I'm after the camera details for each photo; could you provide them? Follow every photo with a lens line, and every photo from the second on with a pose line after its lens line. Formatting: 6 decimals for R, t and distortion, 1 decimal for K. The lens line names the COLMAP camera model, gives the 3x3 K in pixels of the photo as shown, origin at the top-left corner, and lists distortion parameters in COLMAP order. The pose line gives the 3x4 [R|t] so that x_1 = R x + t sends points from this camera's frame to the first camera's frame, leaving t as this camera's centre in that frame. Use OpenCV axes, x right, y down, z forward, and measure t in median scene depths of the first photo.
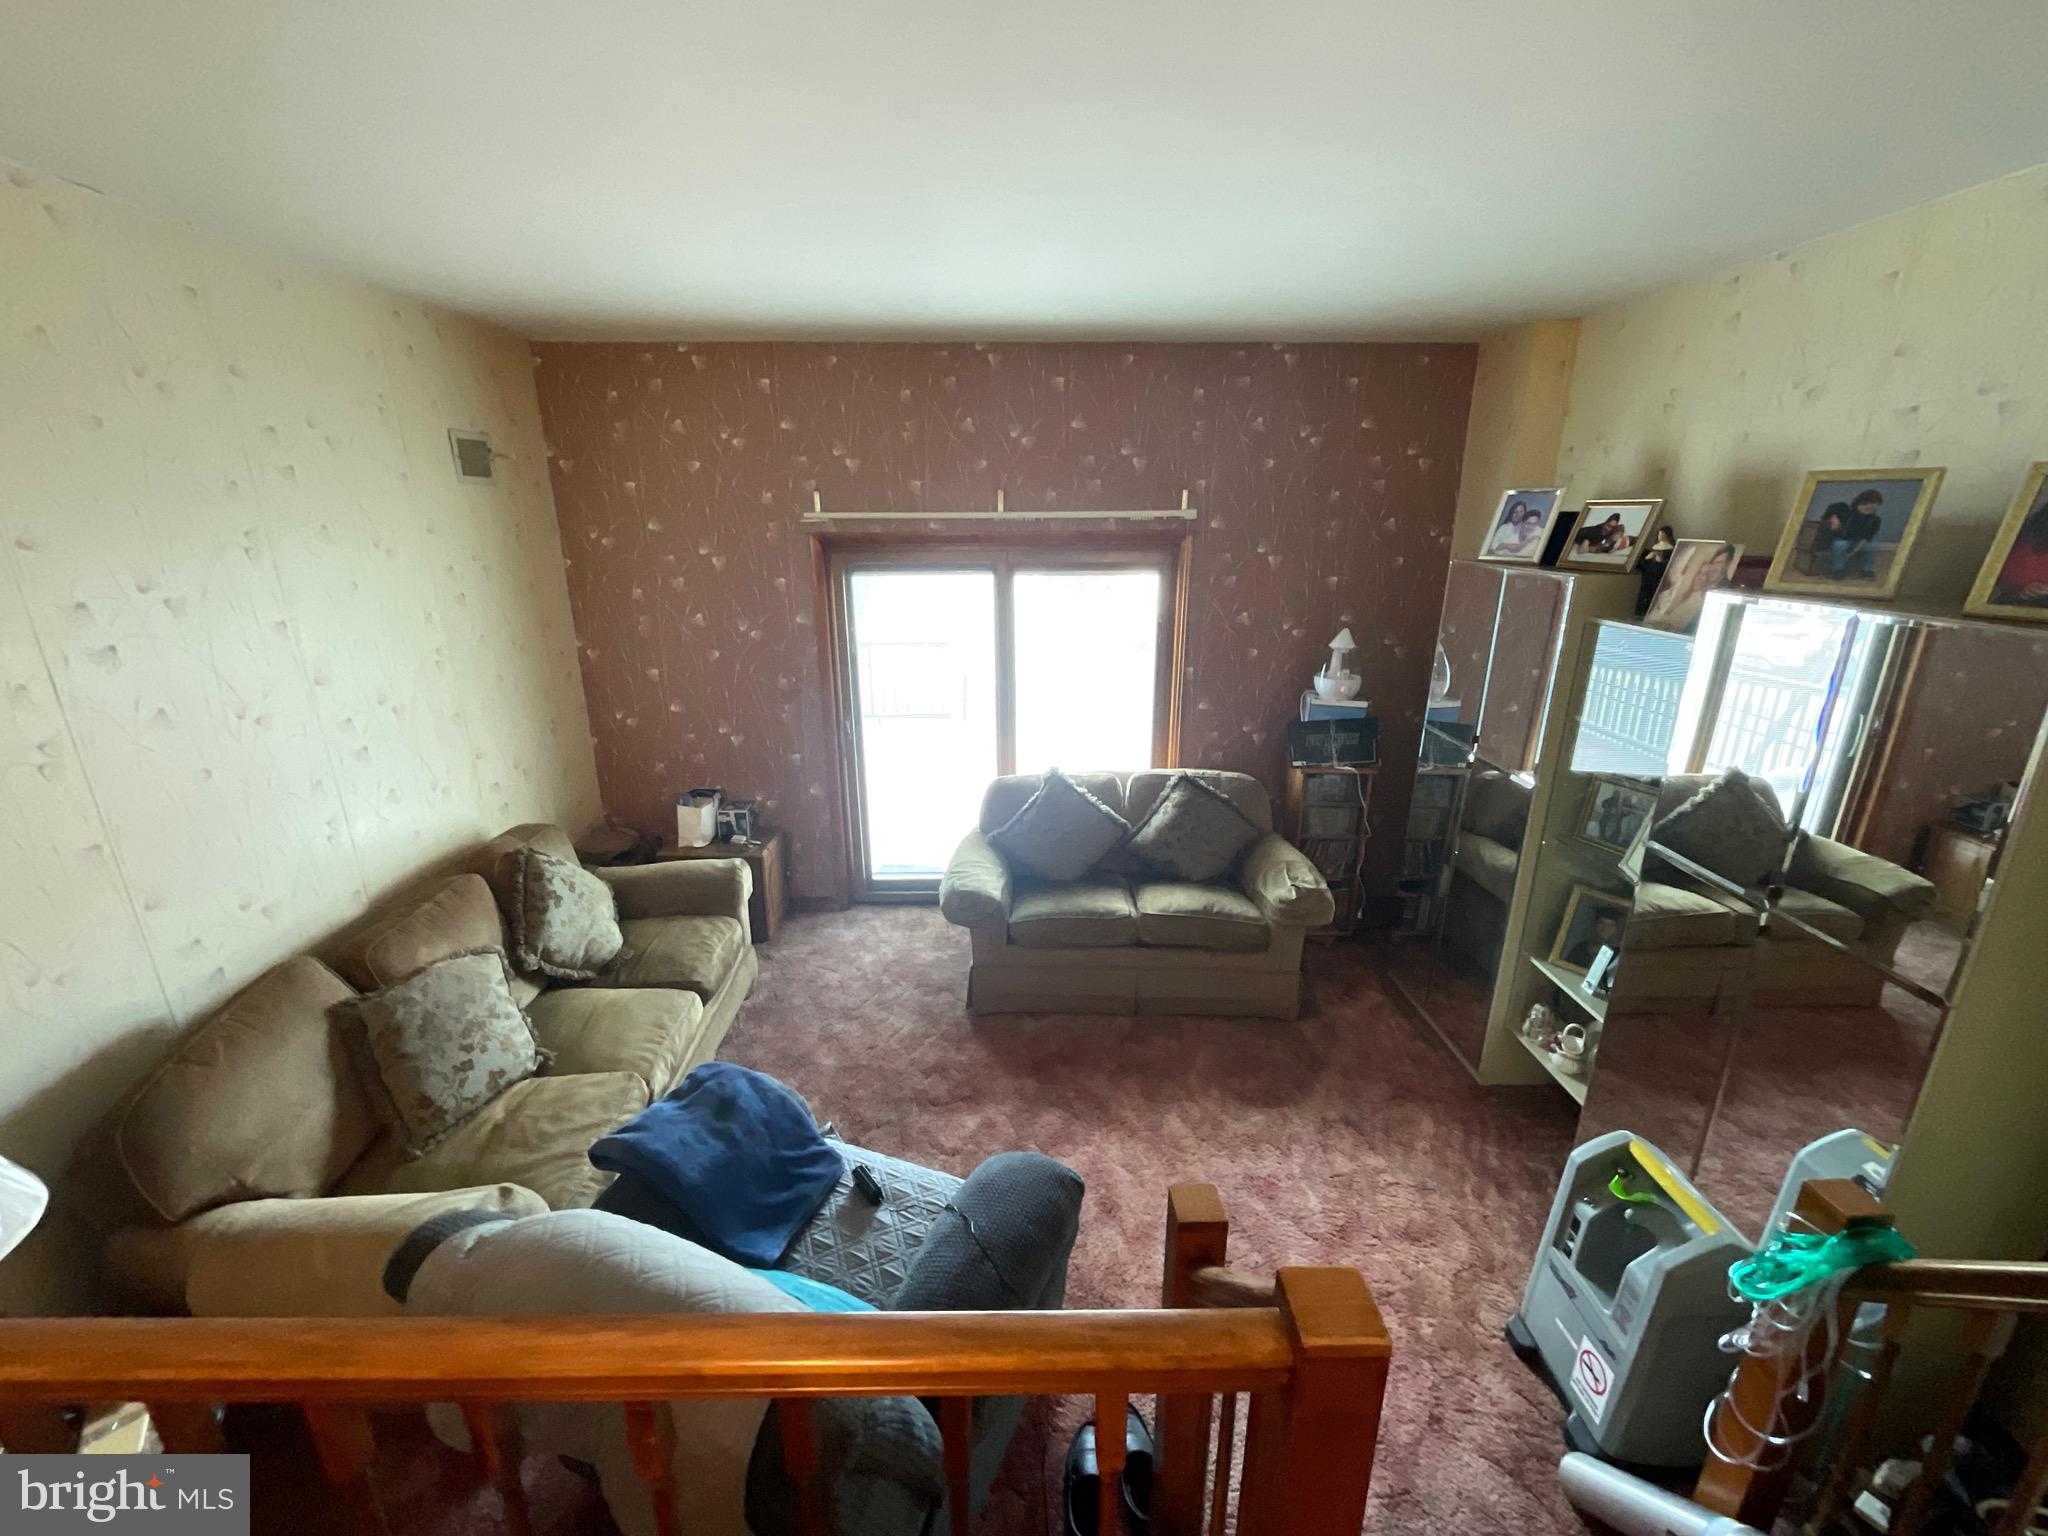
lens RADIAL K [[849.1, 0, 1029.7], [0, 849.1, 774.2], [0, 0, 1]] dist [-0.000812, 0.001685]
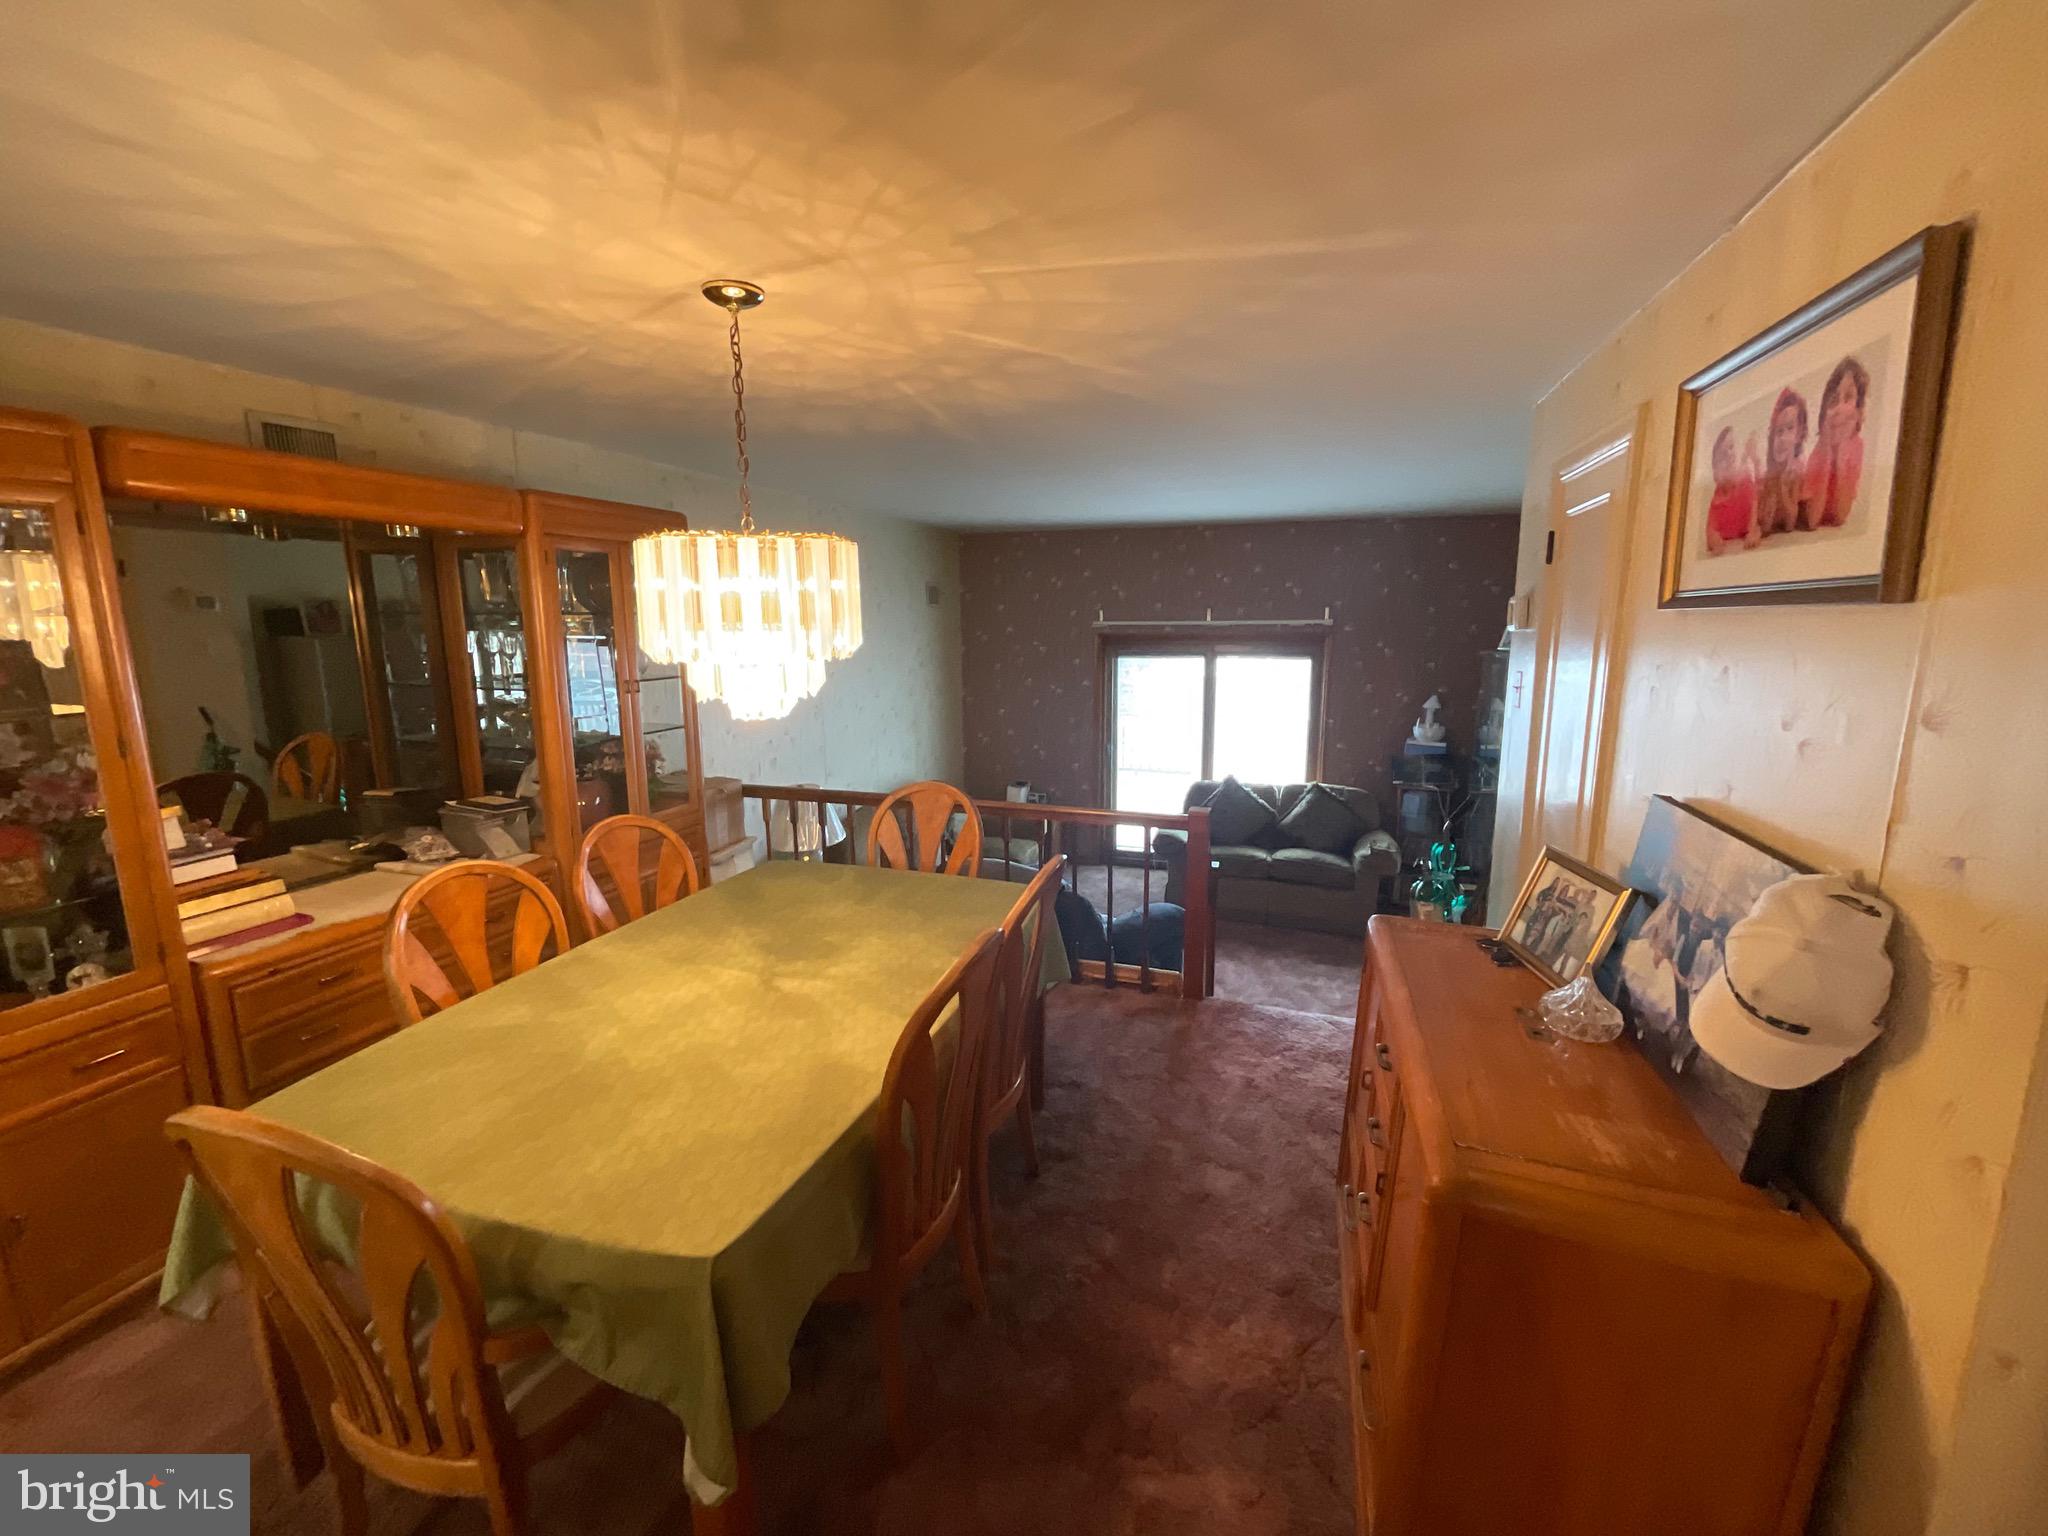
lens RADIAL K [[849.1, 0, 1029.3], [0, 849.1, 766.0], [0, 0, 1]] dist [-0.000812, 0.001685]
pose [[0.946897, 0.052242, -0.317264, 0.173767], [-0.094107, 0.988533, -0.118093, 0.198196], [0.307457, 0.141679, 0.940956, -0.621884]]
